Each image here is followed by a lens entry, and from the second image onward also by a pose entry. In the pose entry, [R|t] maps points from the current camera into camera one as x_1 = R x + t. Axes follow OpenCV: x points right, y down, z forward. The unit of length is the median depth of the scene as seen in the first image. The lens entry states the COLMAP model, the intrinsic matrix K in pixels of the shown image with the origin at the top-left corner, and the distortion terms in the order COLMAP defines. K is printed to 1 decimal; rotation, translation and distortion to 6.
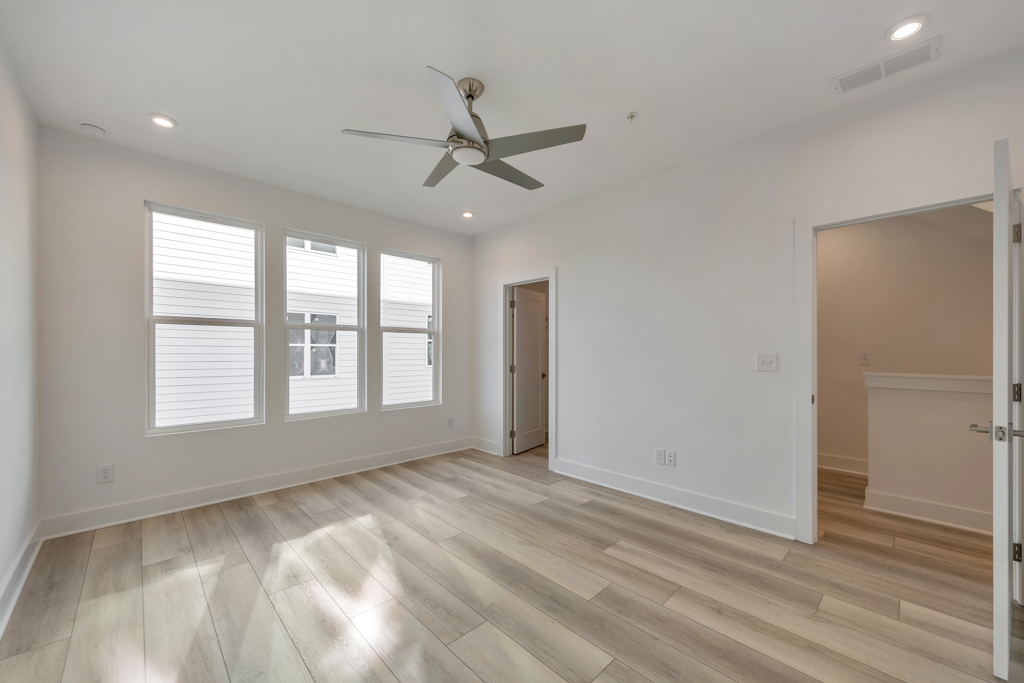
lens RADIAL K [[397.8, 0, 526.1], [0, 397.8, 355.6], [0, 0, 1]] dist [-0.001126, -0.000240]
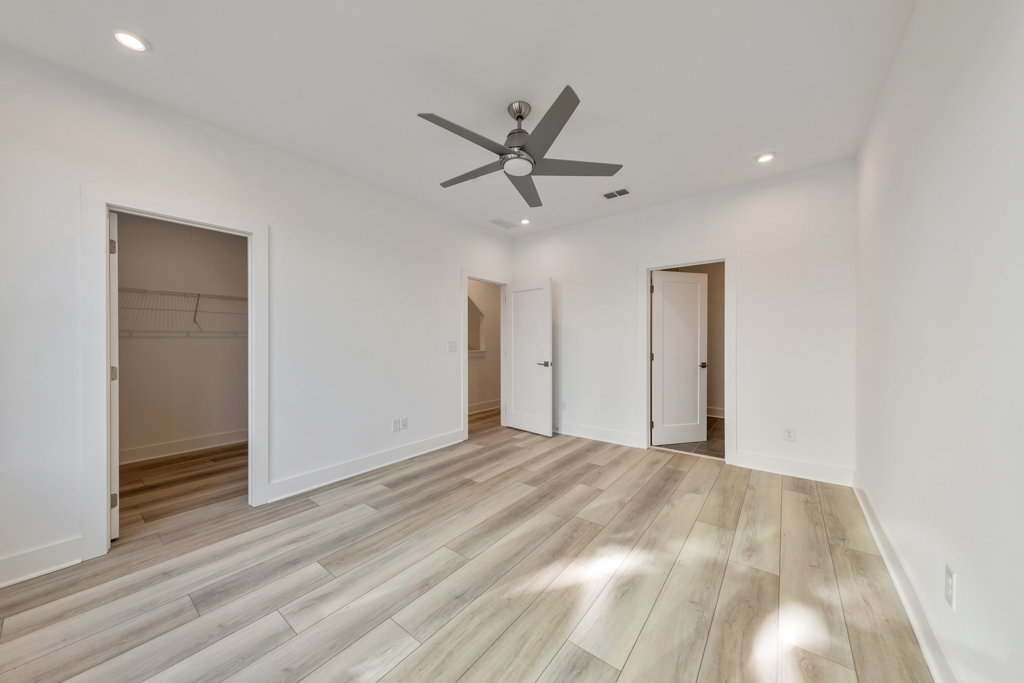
lens RADIAL K [[354.5, 0, 504.1], [0, 354.5, 344.7], [0, 0, 1]] dist [0.000650, 0.000149]
pose [[-0.129761, -0.011315, 0.991481, -0.874840], [0.010872, 0.999859, 0.012833, -0.006266], [-0.991486, 0.012444, -0.129620, 0.894933]]
